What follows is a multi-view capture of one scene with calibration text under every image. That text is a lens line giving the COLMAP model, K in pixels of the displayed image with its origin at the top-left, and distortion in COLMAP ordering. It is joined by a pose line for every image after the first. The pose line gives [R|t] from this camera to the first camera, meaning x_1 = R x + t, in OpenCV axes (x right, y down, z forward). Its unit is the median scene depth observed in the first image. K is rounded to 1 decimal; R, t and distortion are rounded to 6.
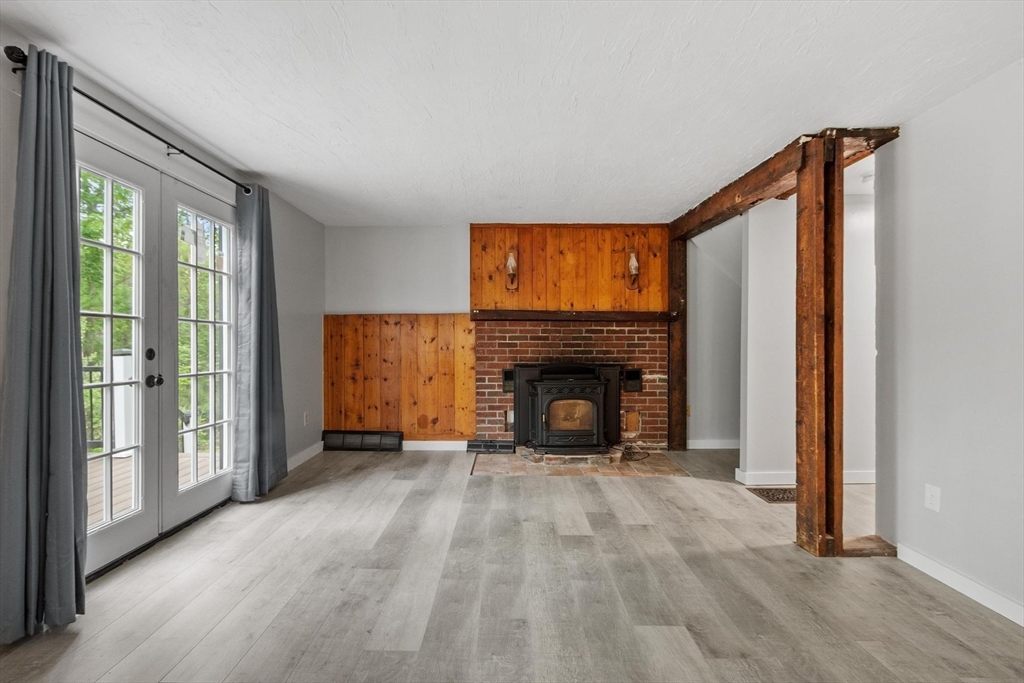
lens RADIAL K [[450.2, 0, 508.7], [0, 450.2, 343.8], [0, 0, 1]] dist [-0.002086, 0.001022]
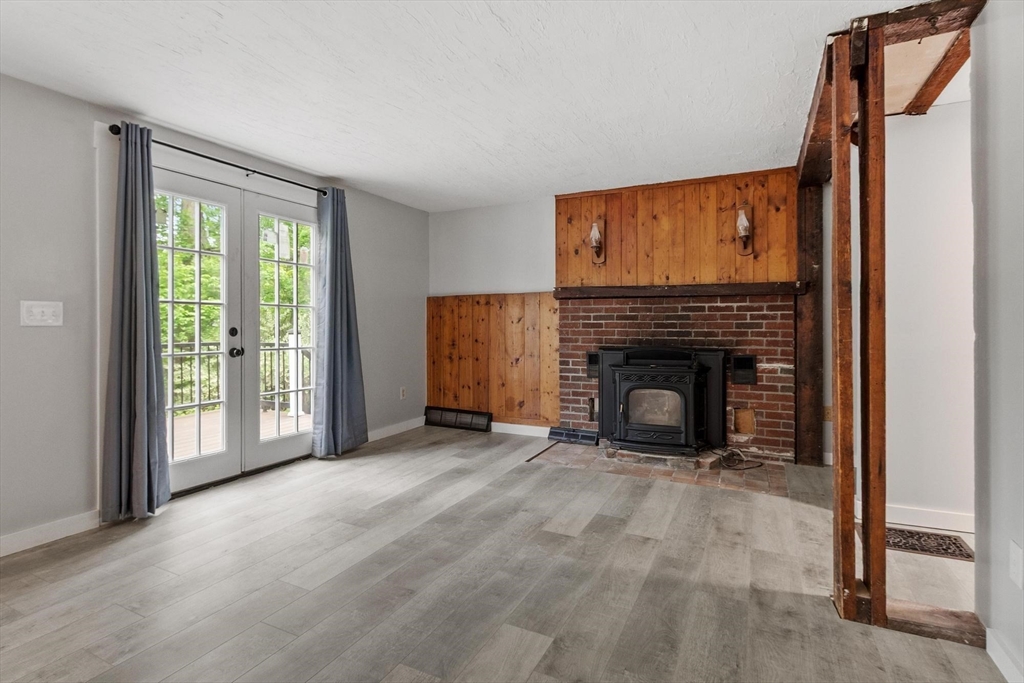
lens RADIAL K [[504.1, 0, 526.1], [0, 504.1, 325.1], [0, 0, 1]] dist [-0.001274, 0.000980]
pose [[0.901125, -0.000725, -0.433560, 0.316452], [0.000254, 0.999999, -0.001145, 0.003265], [0.433560, 0.000922, 0.901124, 0.030635]]
